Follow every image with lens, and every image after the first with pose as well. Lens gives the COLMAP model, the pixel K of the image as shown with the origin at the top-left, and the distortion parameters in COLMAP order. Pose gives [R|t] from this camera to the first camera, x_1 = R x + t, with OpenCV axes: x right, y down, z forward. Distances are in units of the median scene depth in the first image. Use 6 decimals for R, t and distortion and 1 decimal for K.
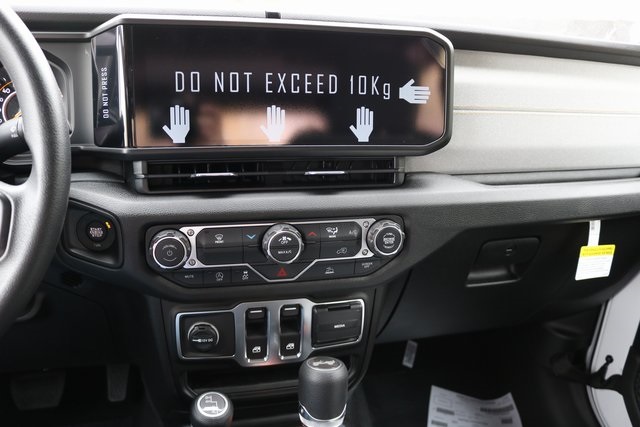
lens RADIAL K [[520.5, 0, 317.0], [0, 520.5, 221.1], [0, 0, 1]] dist [-0.154174, 0.103715]
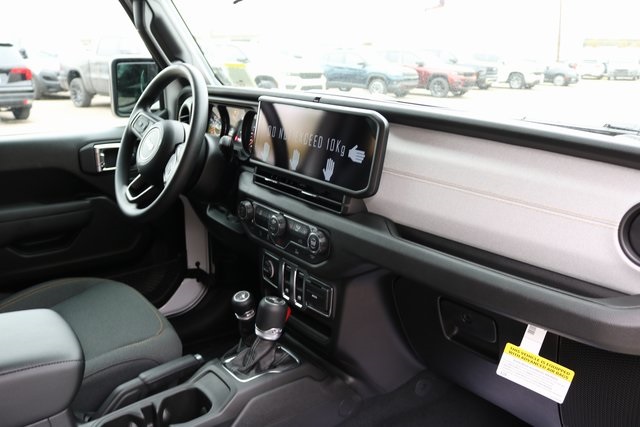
lens RADIAL K [[520.5, 0, 317.0], [0, 520.5, 221.1], [0, 0, 1]] dist [-0.154174, 0.103715]
pose [[0.423359, 0.244001, -0.872485, 1.394706], [-0.317193, 0.942014, 0.109533, -0.186682], [0.848620, 0.230374, 0.476205, 0.232672]]
